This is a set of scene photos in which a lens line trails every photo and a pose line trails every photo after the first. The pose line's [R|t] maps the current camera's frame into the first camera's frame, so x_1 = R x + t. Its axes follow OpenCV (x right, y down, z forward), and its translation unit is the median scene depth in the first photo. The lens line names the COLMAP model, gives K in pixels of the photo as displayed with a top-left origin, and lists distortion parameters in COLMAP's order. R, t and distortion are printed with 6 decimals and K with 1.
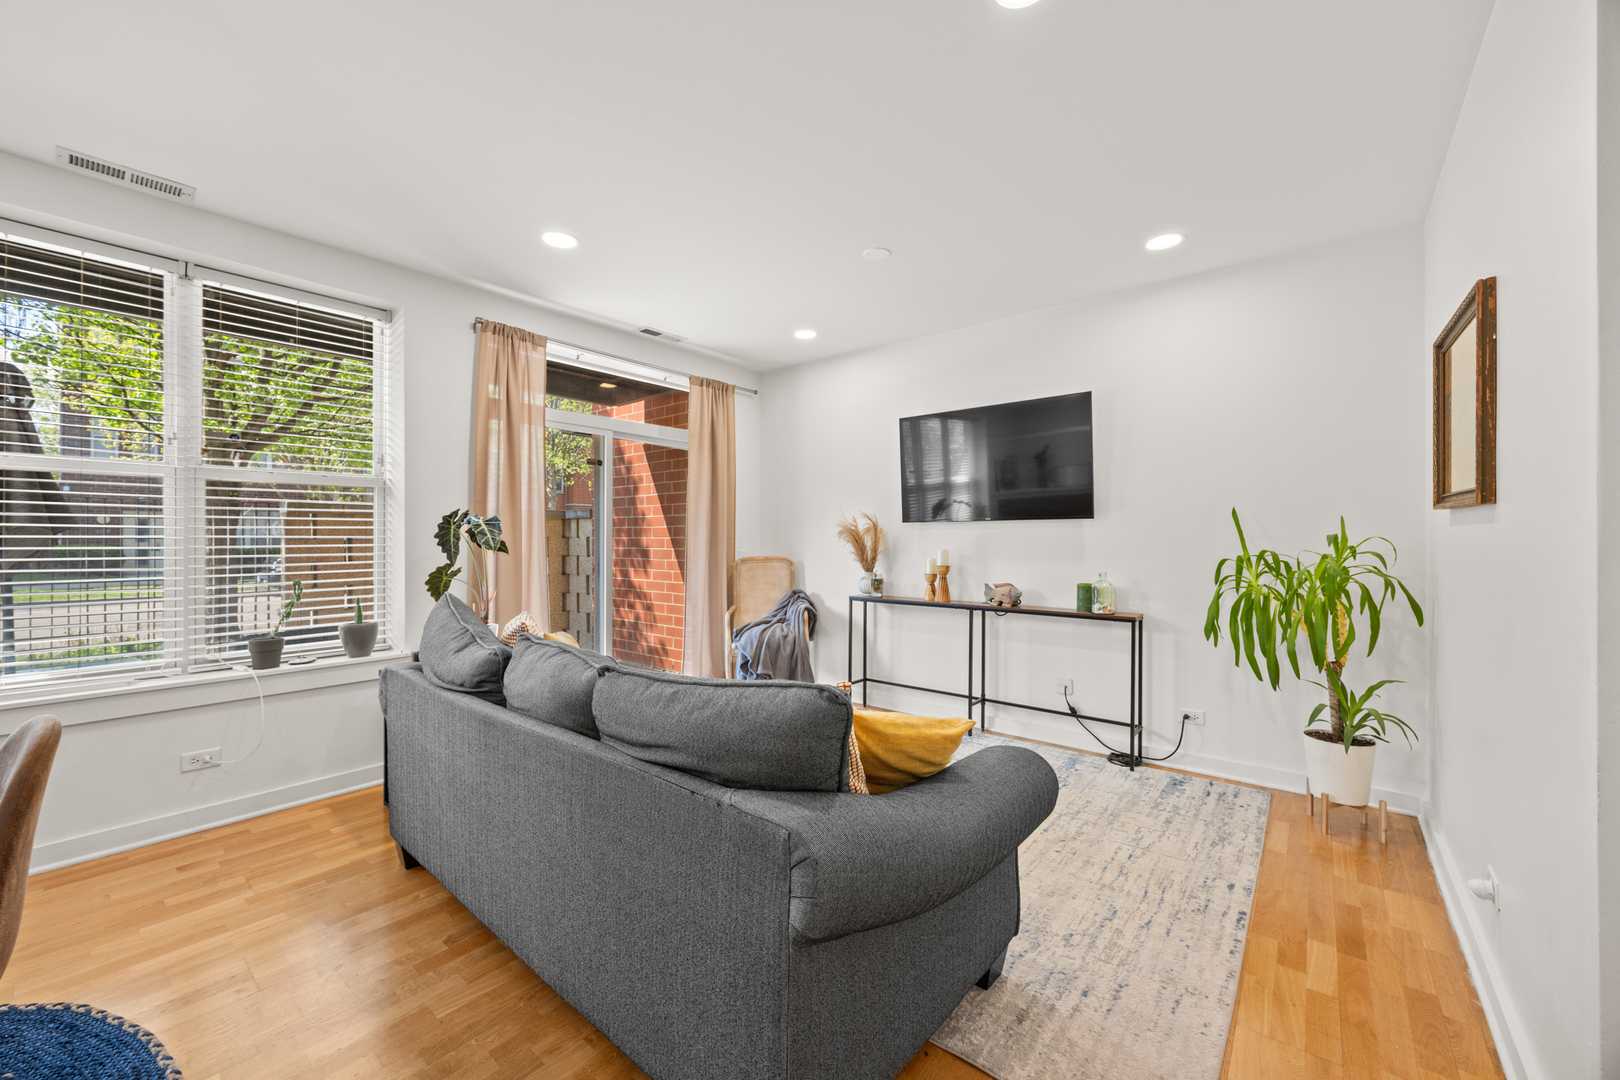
lens RADIAL K [[636.7, 0, 801.4], [0, 636.7, 536.3], [0, 0, 1]] dist [0.002198, 0.000197]
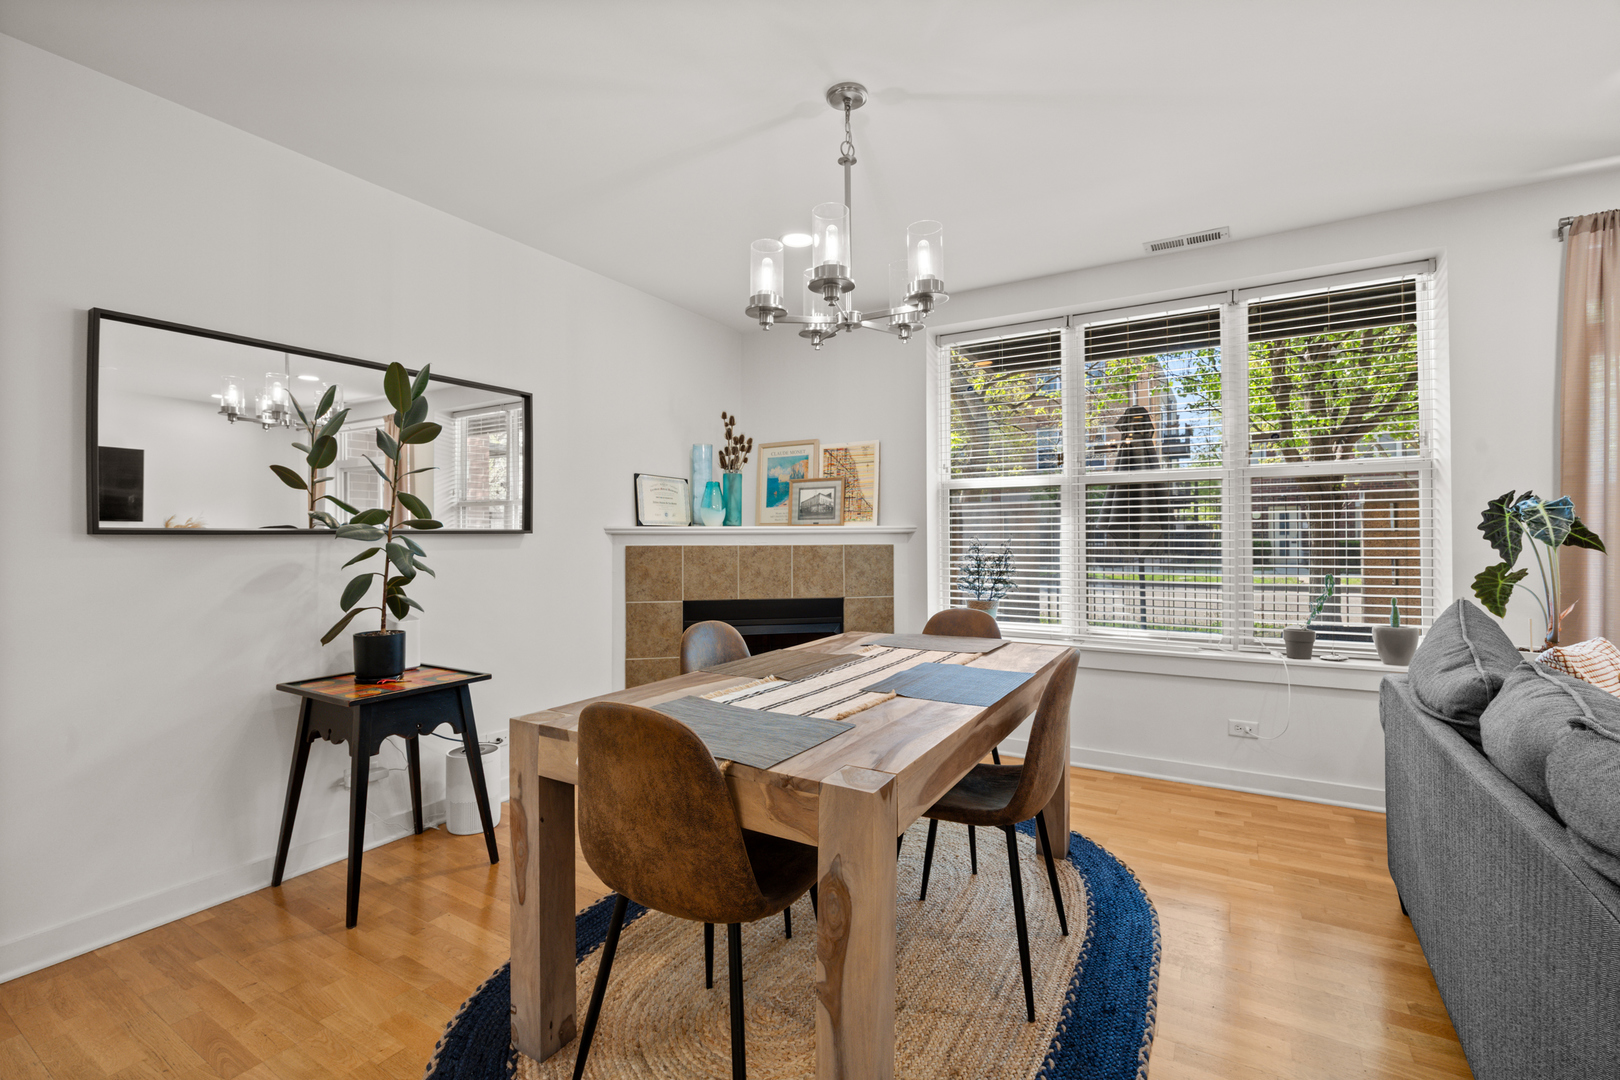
lens RADIAL K [[740.4, 0, 800.4], [0, 740.4, 534.3], [0, 0, 1]] dist [-0.002170, 0.000052]
pose [[0.121046, -0.003305, -0.992641, 0.240152], [0.010505, 0.999943, -0.002048, 0.001580], [0.992591, -0.010179, 0.121074, 0.064197]]
